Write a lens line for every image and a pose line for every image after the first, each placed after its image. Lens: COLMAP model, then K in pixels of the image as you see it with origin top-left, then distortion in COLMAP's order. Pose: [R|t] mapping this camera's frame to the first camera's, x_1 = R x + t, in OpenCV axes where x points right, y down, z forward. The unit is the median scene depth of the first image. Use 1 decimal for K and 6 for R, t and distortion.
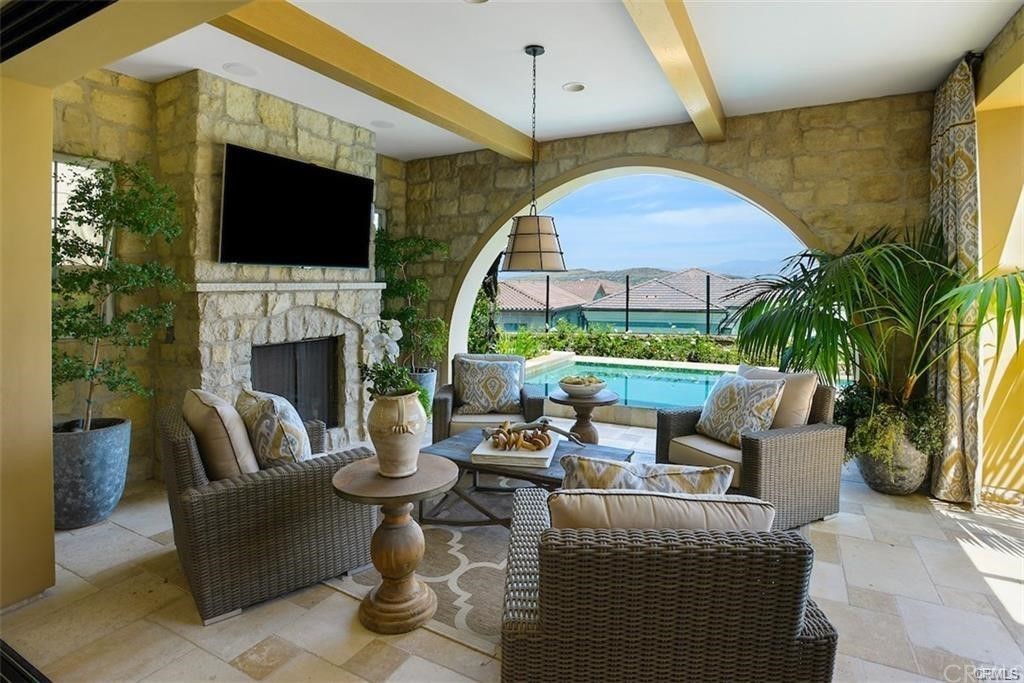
lens RADIAL K [[535.5, 0, 500.1], [0, 535.5, 291.8], [0, 0, 1]] dist [-0.048226, 0.000337]
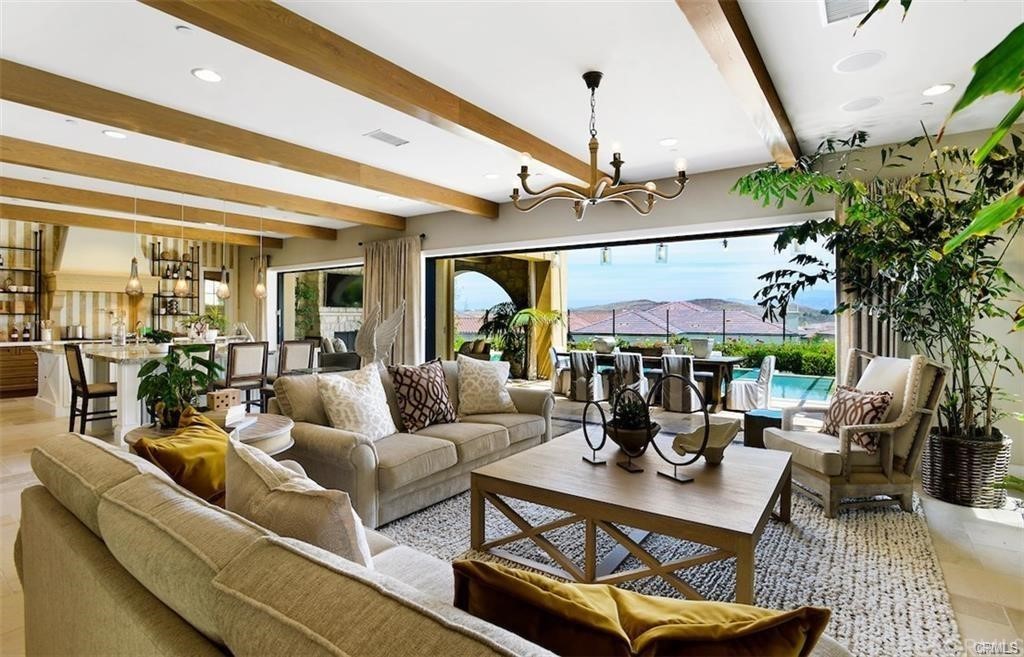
lens RADIAL K [[521.5, 0, 477.4], [0, 521.5, 315.0], [0, 0, 1]] dist [0.004167, 0.001204]
pose [[0.986224, 0.001722, -0.165407, 0.864319], [-0.004061, 0.999896, -0.013805, 0.036185], [0.165366, 0.014287, 0.986129, -1.874585]]
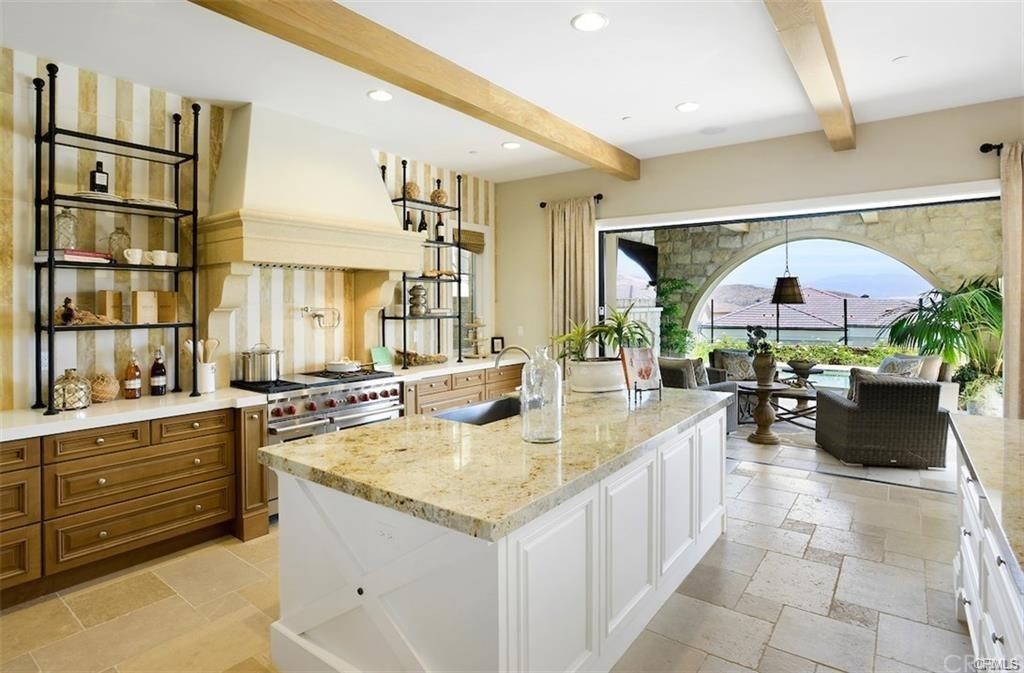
lens RADIAL K [[554.3, 0, 503.6], [0, 554.3, 290.3], [0, 0, 1]] dist [-0.023798, 0.001777]
pose [[0.990643, -0.003476, -0.136432, -0.543430], [-0.001365, 0.999373, -0.035372, -0.009767], [0.136470, 0.035227, 0.990018, -0.921518]]
